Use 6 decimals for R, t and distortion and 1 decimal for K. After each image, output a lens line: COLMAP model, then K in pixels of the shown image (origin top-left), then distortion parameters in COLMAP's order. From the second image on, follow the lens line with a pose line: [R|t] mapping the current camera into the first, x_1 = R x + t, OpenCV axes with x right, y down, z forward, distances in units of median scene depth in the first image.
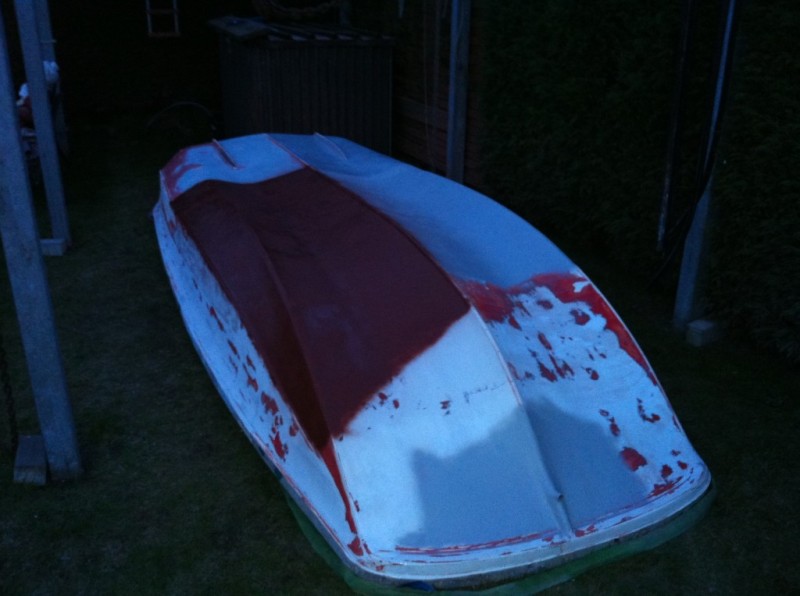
lens RADIAL K [[754.7, 0, 388.5], [0, 754.7, 282.5], [0, 0, 1]] dist [0.106184, -0.294281]
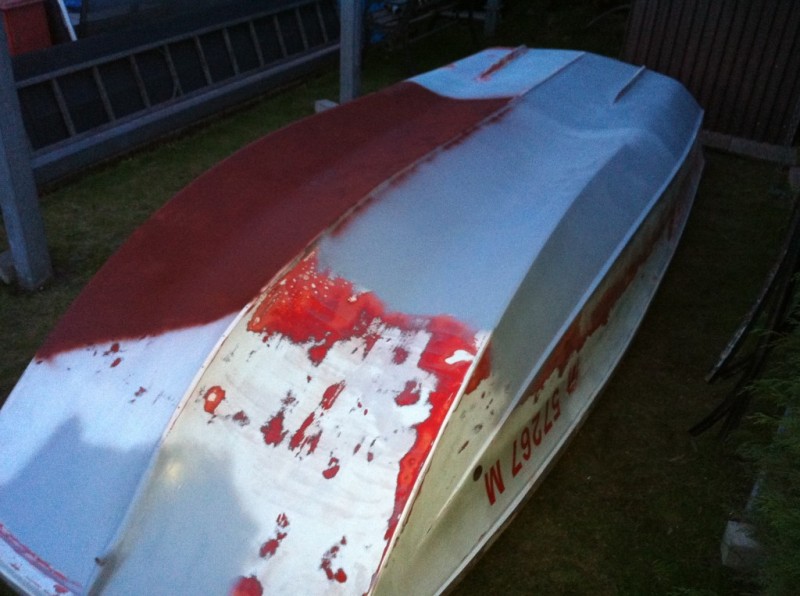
lens RADIAL K [[754.7, 0, 388.5], [0, 754.7, 282.5], [0, 0, 1]] dist [0.106184, -0.294281]
pose [[0.666483, 0.413404, -0.620401, 0.655480], [-0.328181, 0.909895, 0.253751, -0.222626], [0.669401, 0.034483, 0.742101, 0.517130]]
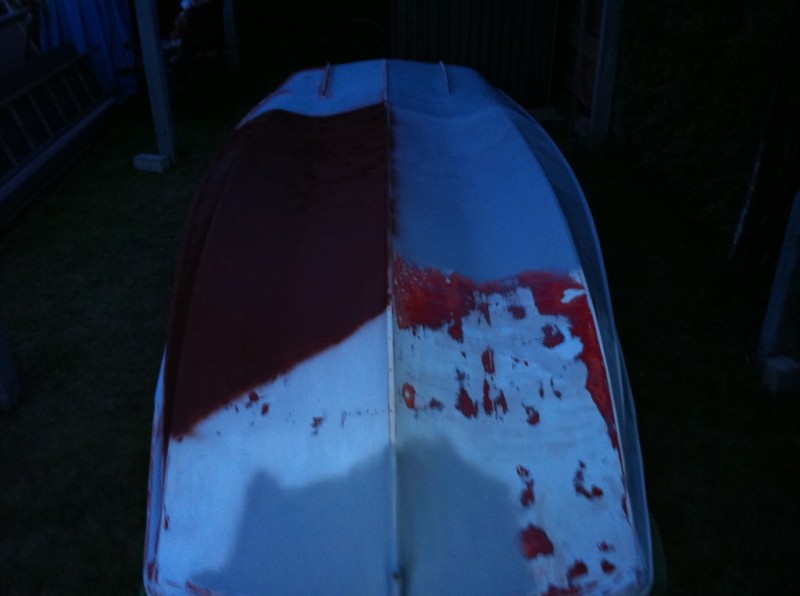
lens RADIAL K [[754.7, 0, 388.5], [0, 754.7, 282.5], [0, 0, 1]] dist [0.106184, -0.294281]
pose [[0.938789, 0.147340, -0.311395, 0.348897], [-0.114425, 0.985967, 0.121554, -0.088166], [0.324935, -0.078482, 0.942474, 0.241699]]
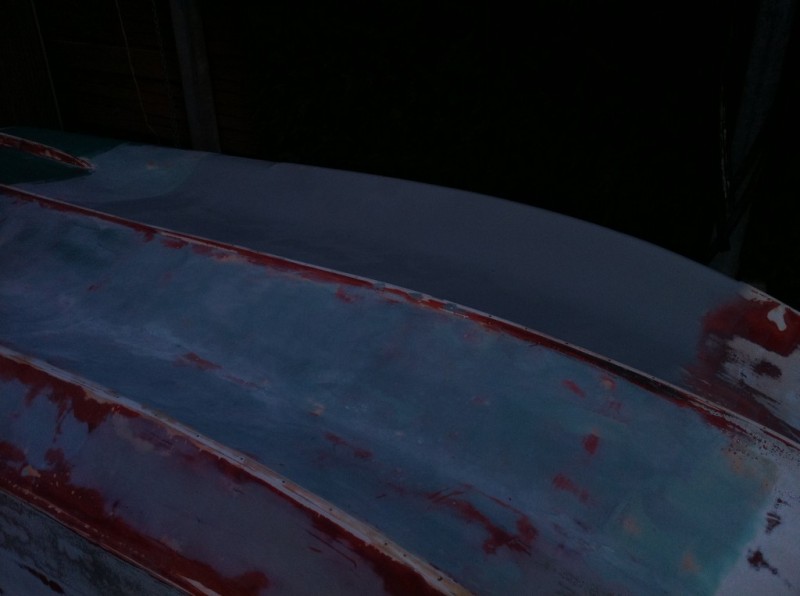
lens RADIAL K [[753.1, 0, 397.9], [0, 753.1, 294.2], [0, 0, 1]] dist [0.080471, -0.281094]
pose [[0.814140, -0.321093, 0.483814, -0.320343], [0.250979, 0.945938, 0.205455, -0.239650], [-0.523628, -0.045842, 0.850713, 0.709297]]
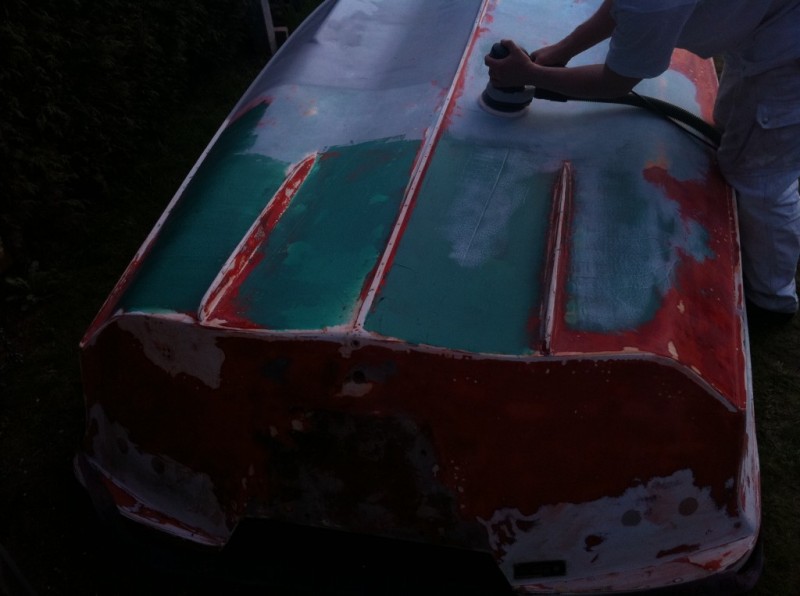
lens RADIAL K [[768.3, 0, 379.6], [0, 768.3, 298.8], [0, 0, 1]] dist [0.149562, -0.395245]
pose [[-0.819924, -0.274278, 0.502491, -0.631954], [0.301142, 0.539852, 0.786049, -0.863830], [-0.486866, 0.795821, -0.360041, 2.256919]]
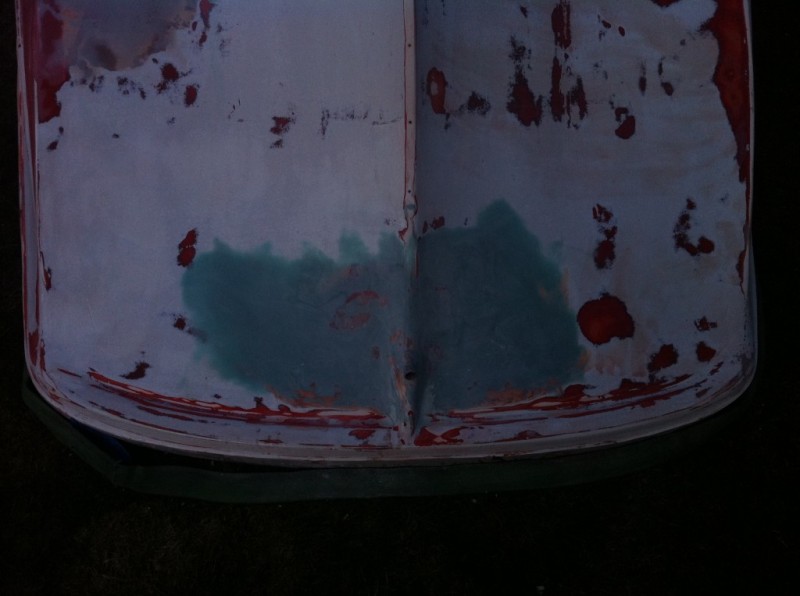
lens RADIAL K [[773.1, 0, 400.0], [0, 773.1, 298.0], [0, 0, 1]] dist [0.080524, -0.274906]
pose [[0.948960, 0.297895, -0.103602, 0.216158], [-0.179672, 0.780568, 0.598691, -0.062934], [0.259215, -0.549519, 0.794252, 0.507334]]
